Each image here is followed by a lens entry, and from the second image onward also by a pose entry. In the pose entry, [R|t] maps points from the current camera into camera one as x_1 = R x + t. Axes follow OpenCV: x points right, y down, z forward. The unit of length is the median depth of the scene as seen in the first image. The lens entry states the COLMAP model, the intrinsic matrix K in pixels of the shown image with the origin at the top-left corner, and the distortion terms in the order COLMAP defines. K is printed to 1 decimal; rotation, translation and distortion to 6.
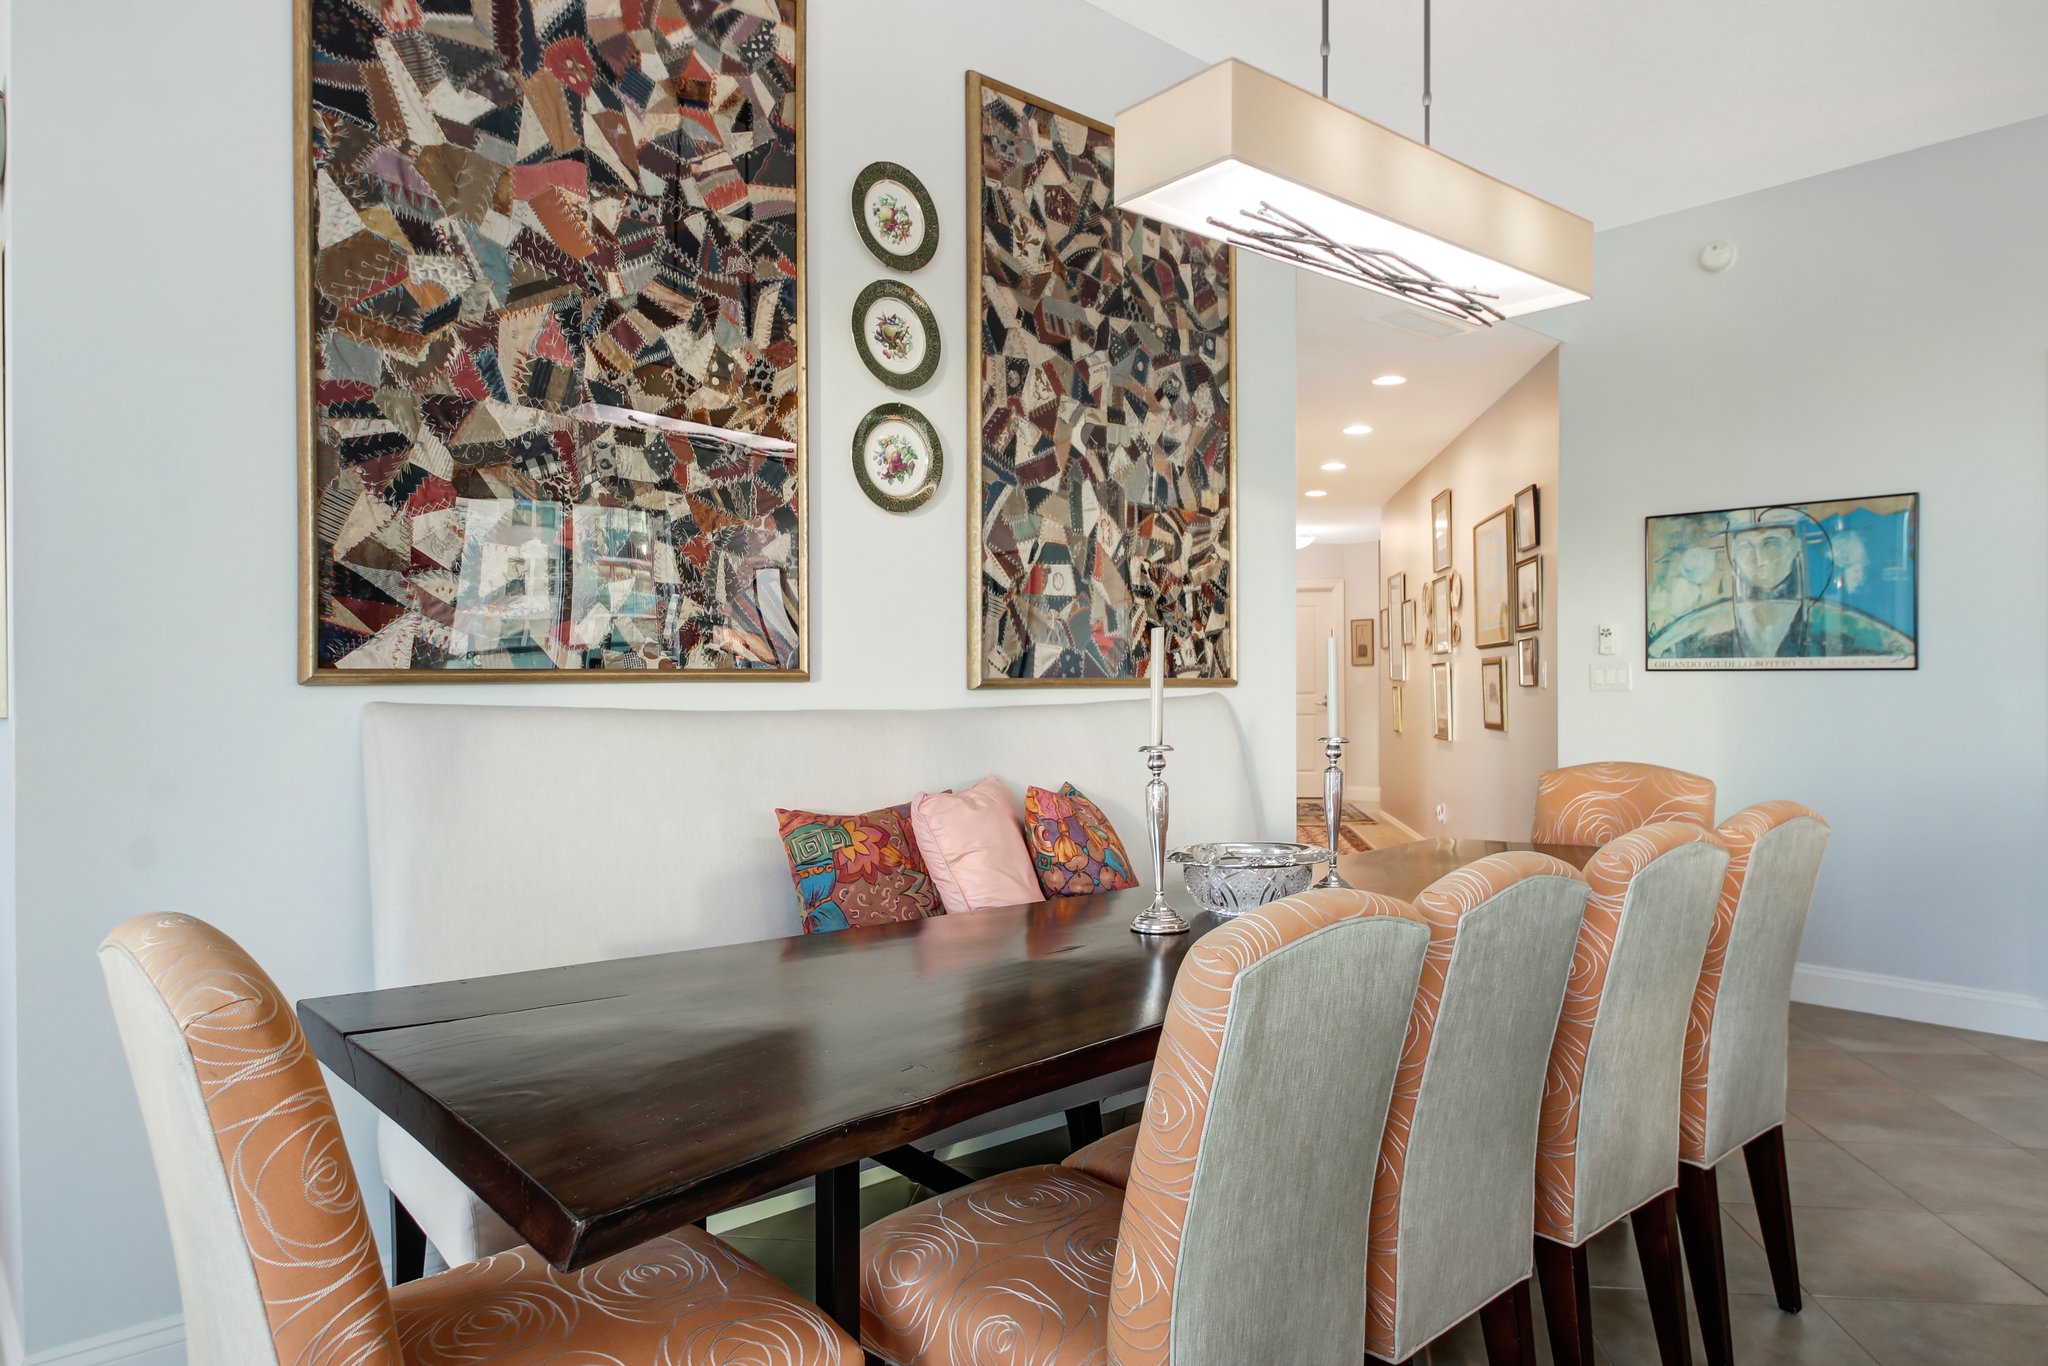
lens RADIAL K [[1281.3, 0, 987.4], [0, 1281.3, 683.8], [0, 0, 1]] dist [0.002853, 0.001807]
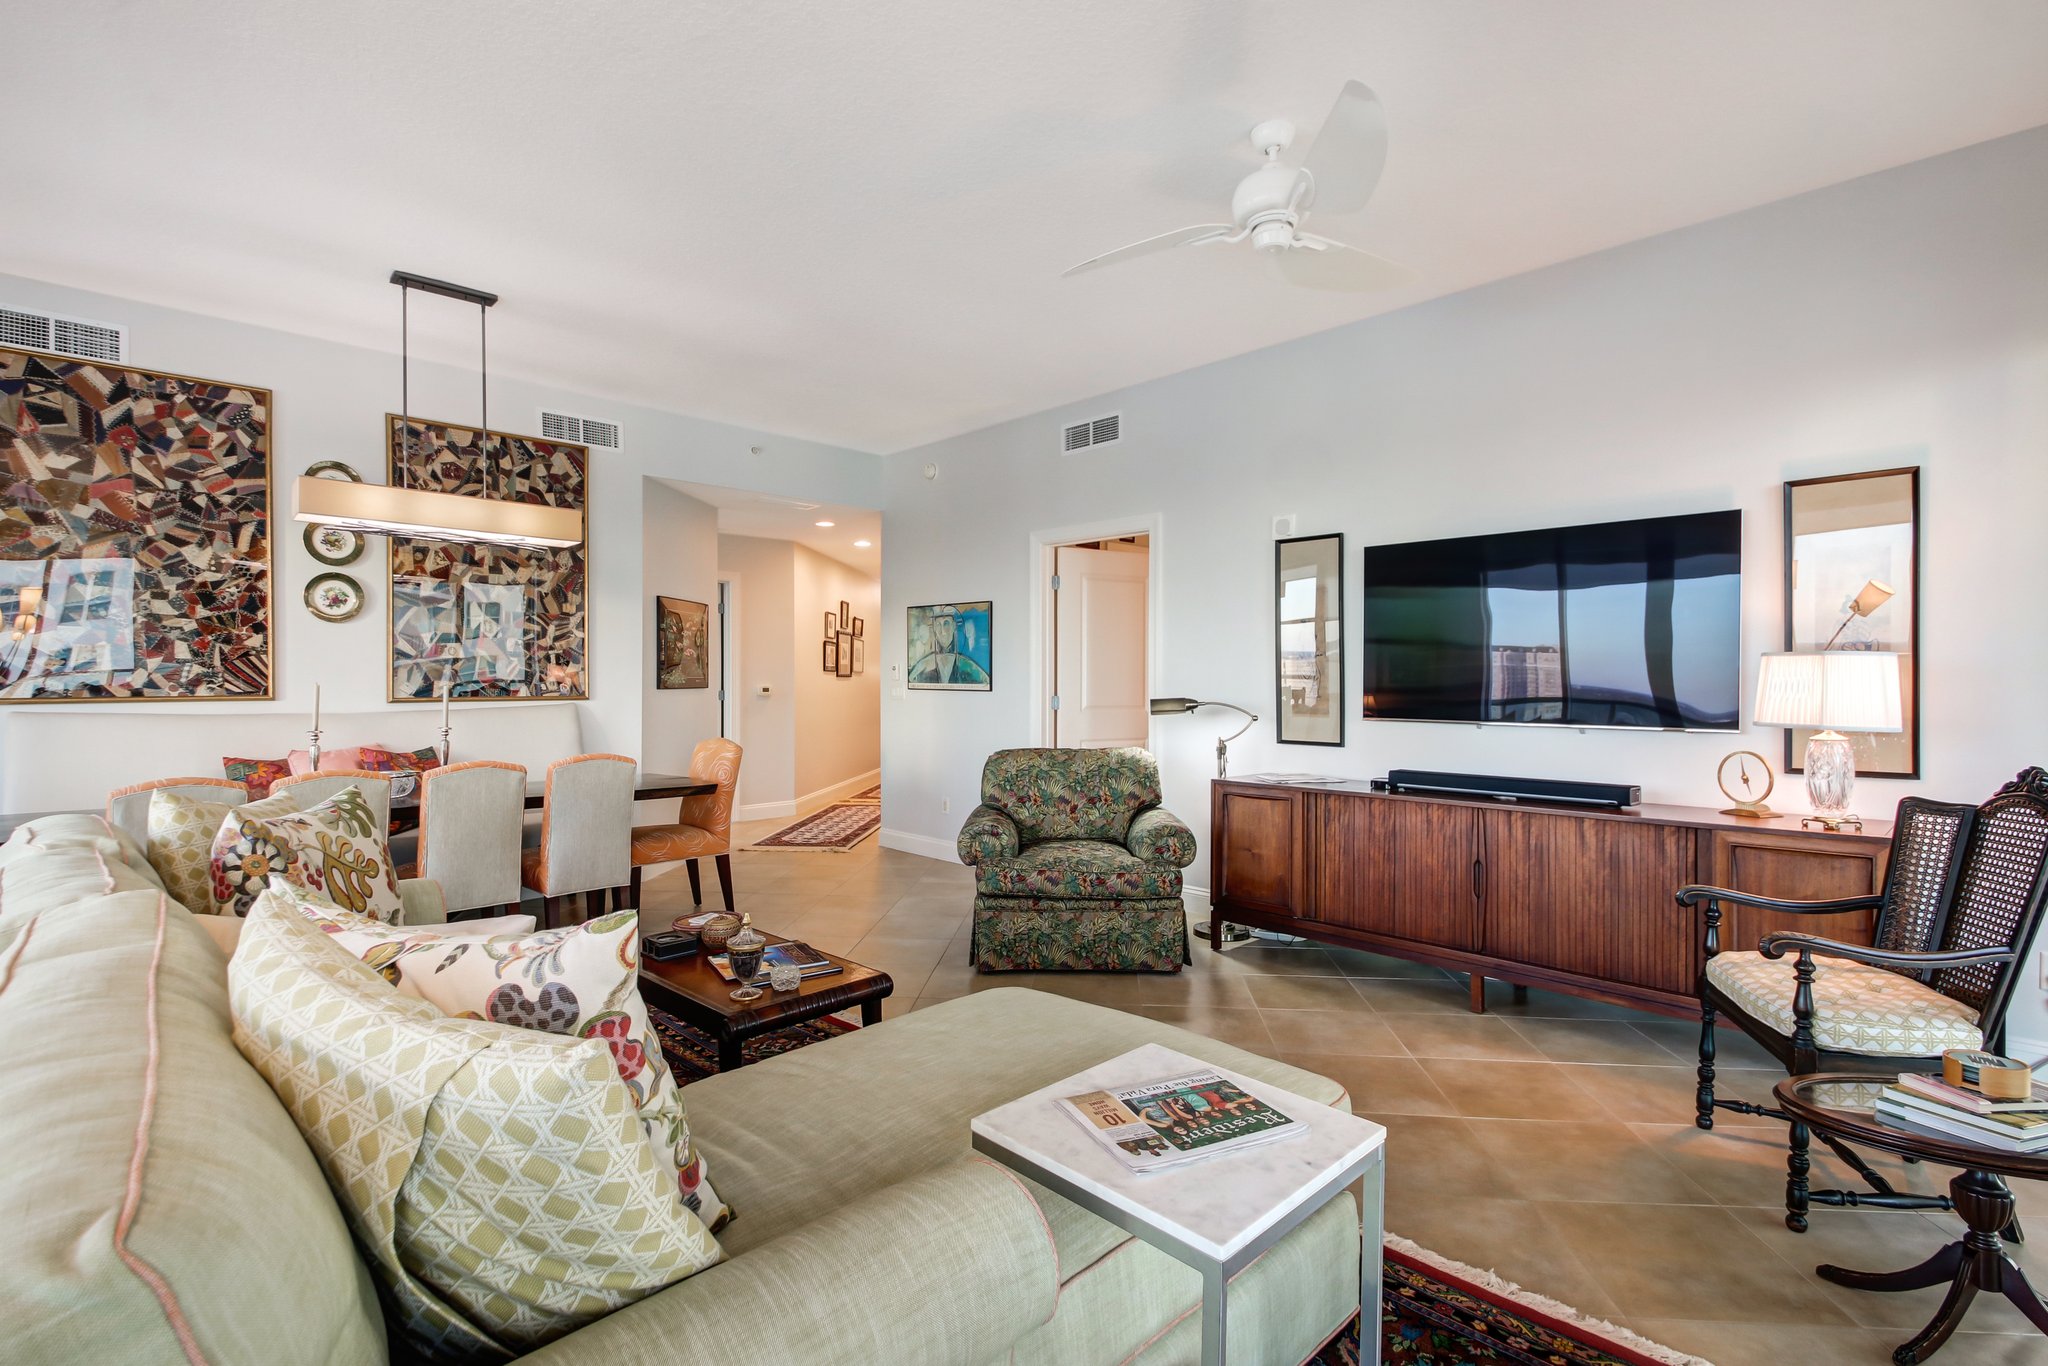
lens RADIAL K [[959.7, 0, 1013.3], [0, 959.7, 688.1], [0, 0, 1]] dist [0.029988, -0.019912]
pose [[0.998623, 0.003369, 0.052347, 0.991988], [-0.003784, 0.999962, 0.007843, -0.039212], [-0.052318, -0.008031, 0.998598, -0.702443]]
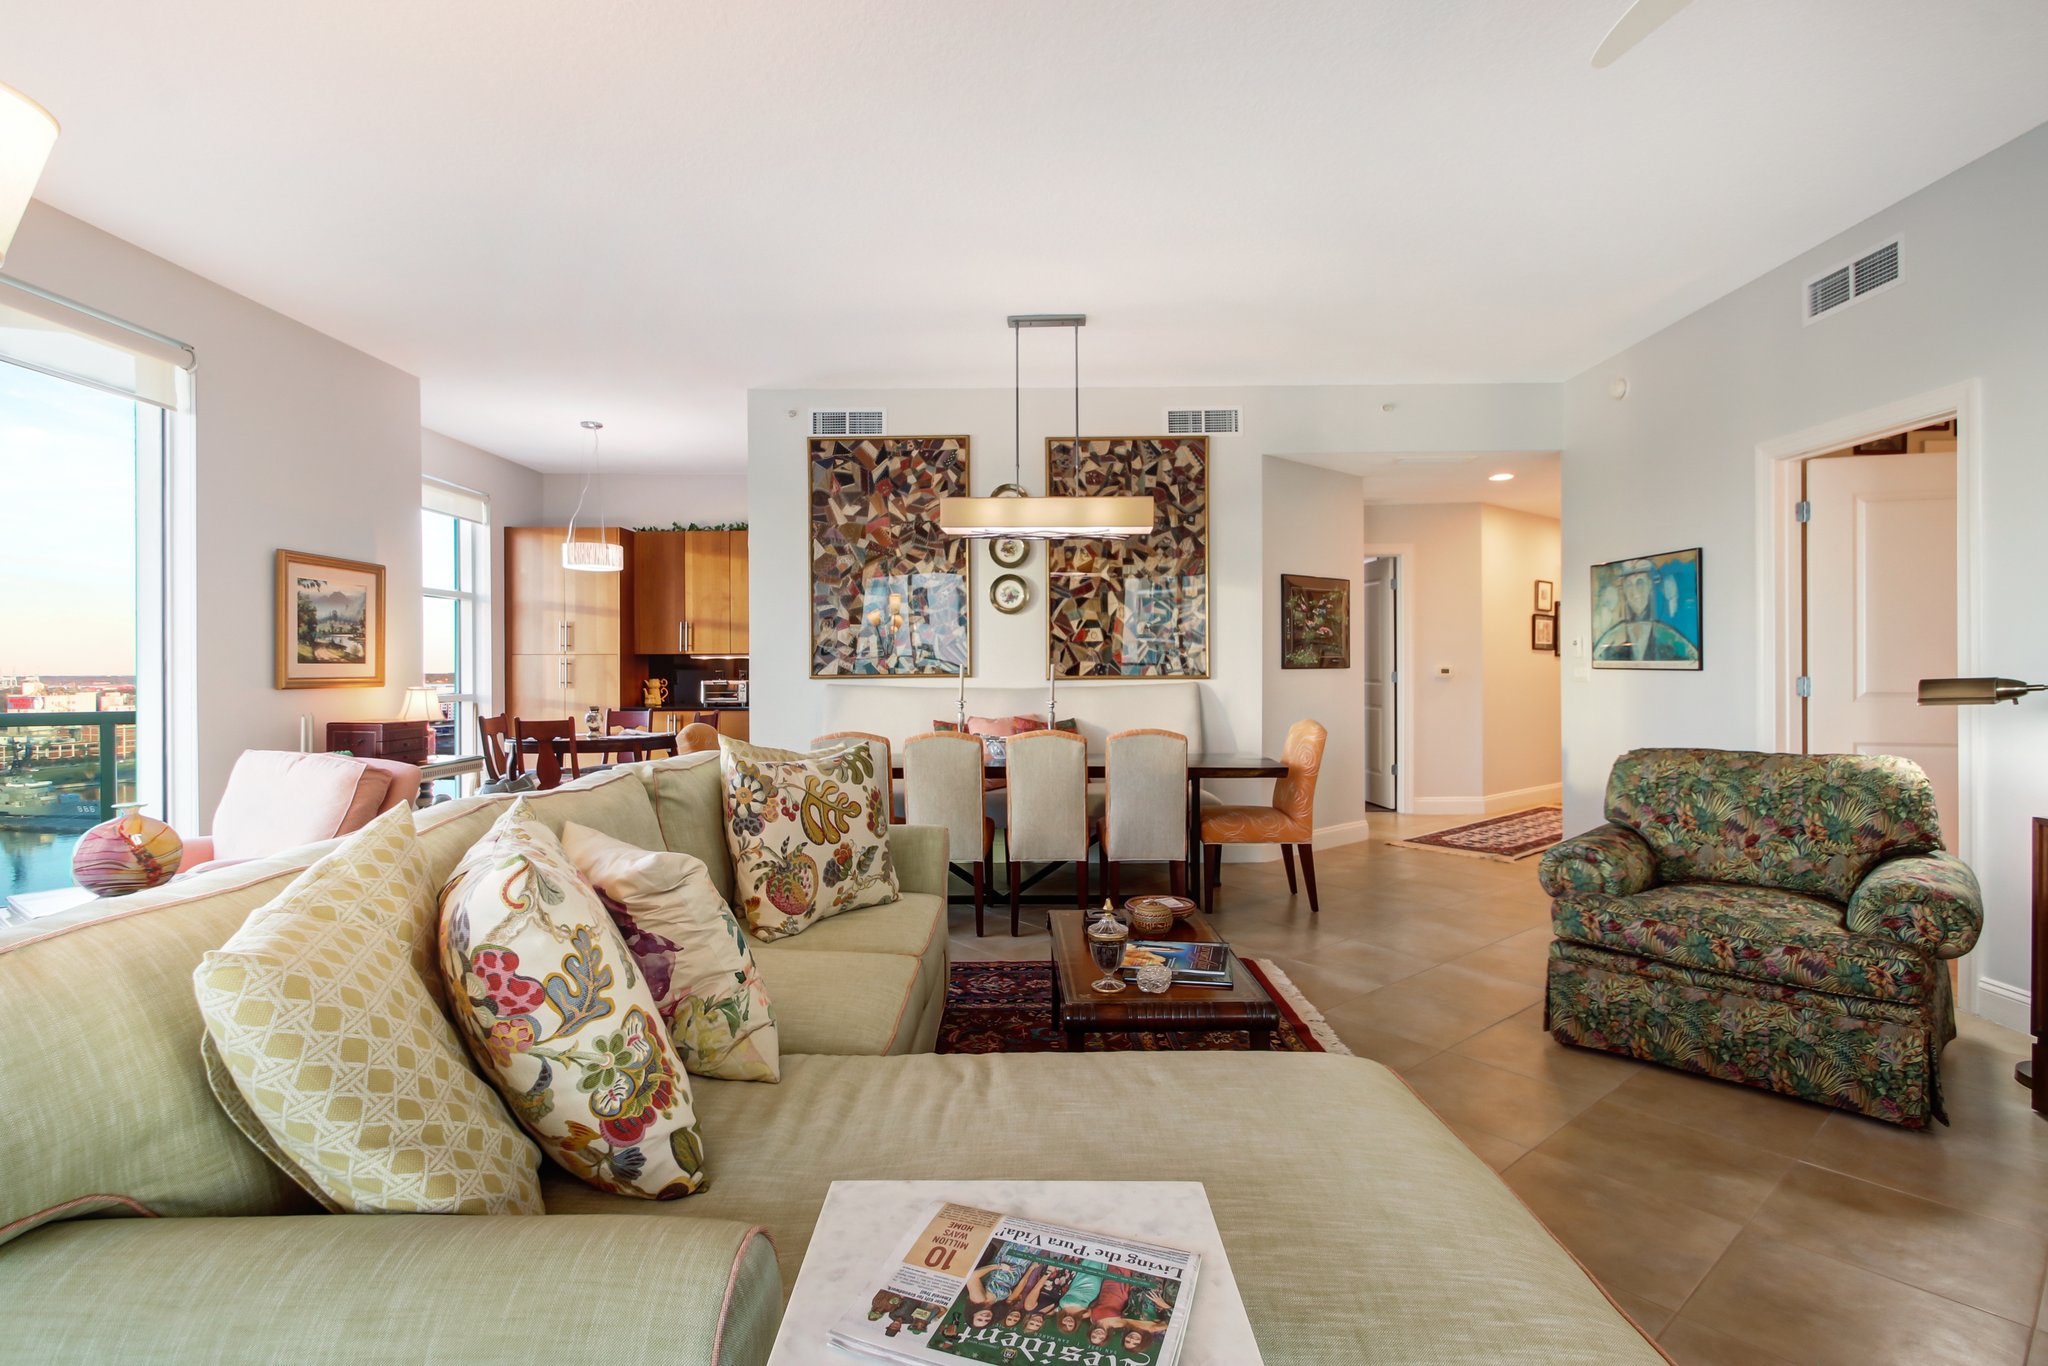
lens RADIAL K [[956.4, 0, 1015.7], [0, 956.4, 669.3], [0, 0, 1]] dist [0.017475, -0.014174]
pose [[0.742936, 0.000312, -0.669362, 1.277007], [0.002958, 0.999989, 0.003750, -0.025963], [0.669356, -0.004766, 0.742927, -0.478487]]
